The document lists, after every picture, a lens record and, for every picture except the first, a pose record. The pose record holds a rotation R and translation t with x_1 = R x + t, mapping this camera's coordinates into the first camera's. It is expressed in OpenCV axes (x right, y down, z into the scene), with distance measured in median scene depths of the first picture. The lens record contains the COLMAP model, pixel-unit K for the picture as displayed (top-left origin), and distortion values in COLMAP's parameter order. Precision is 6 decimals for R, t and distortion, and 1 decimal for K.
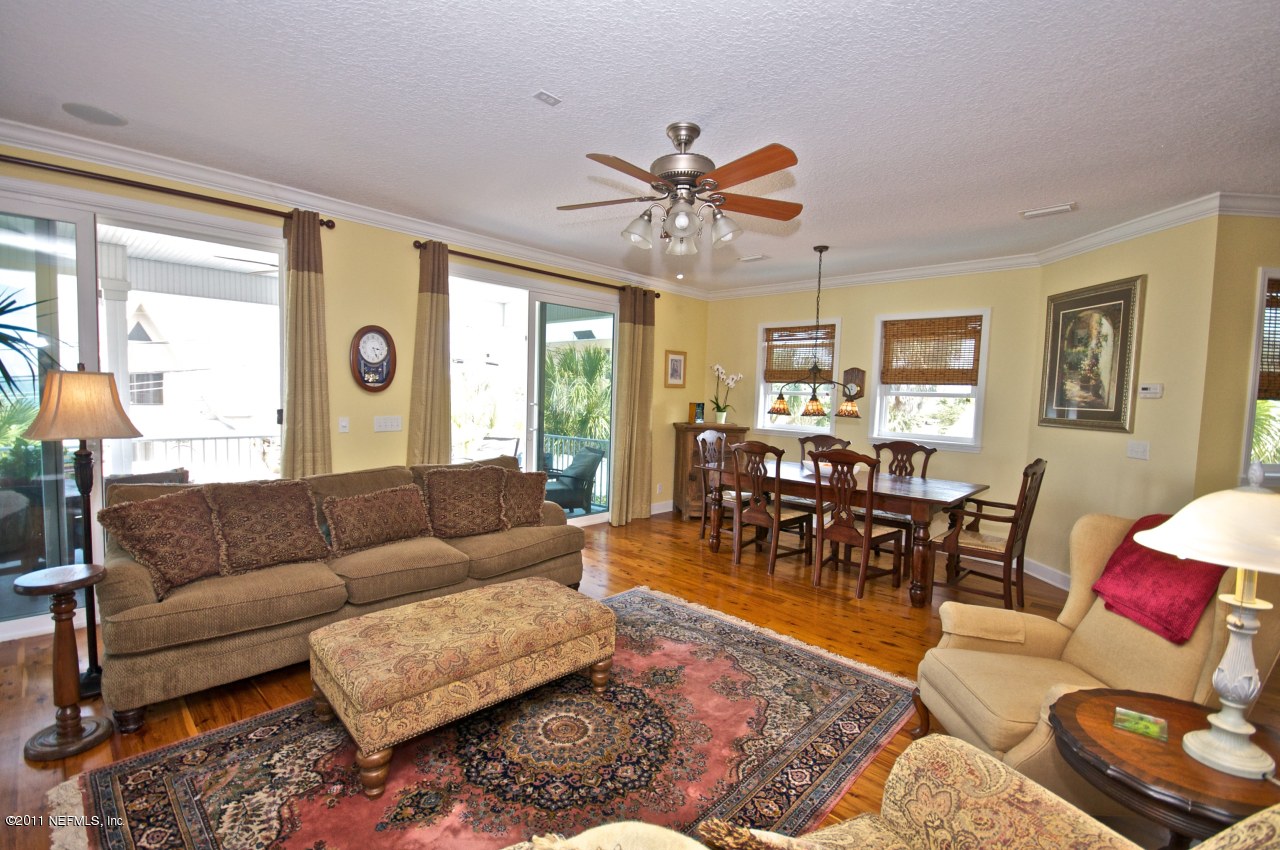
lens RADIAL K [[559.7, 0, 636.2], [0, 559.7, 428.7], [0, 0, 1]] dist [0.010987, -0.012738]
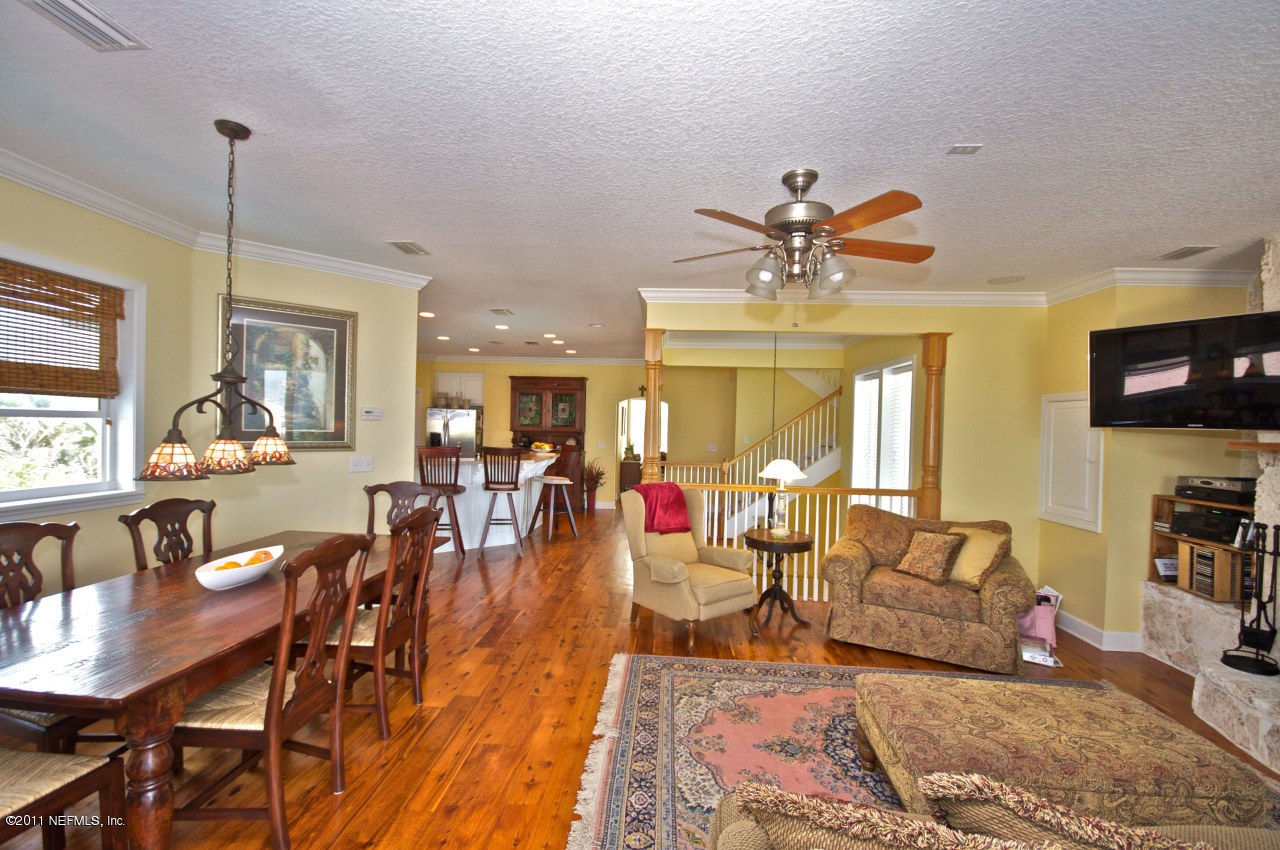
lens RADIAL K [[559.7, 0, 636.2], [0, 559.7, 428.7], [0, 0, 1]] dist [0.010987, -0.012738]
pose [[-0.643481, -0.054996, 0.763484, -0.341874], [0.003339, 0.997204, 0.074646, -0.116831], [-0.765455, 0.050583, -0.641499, 1.264077]]
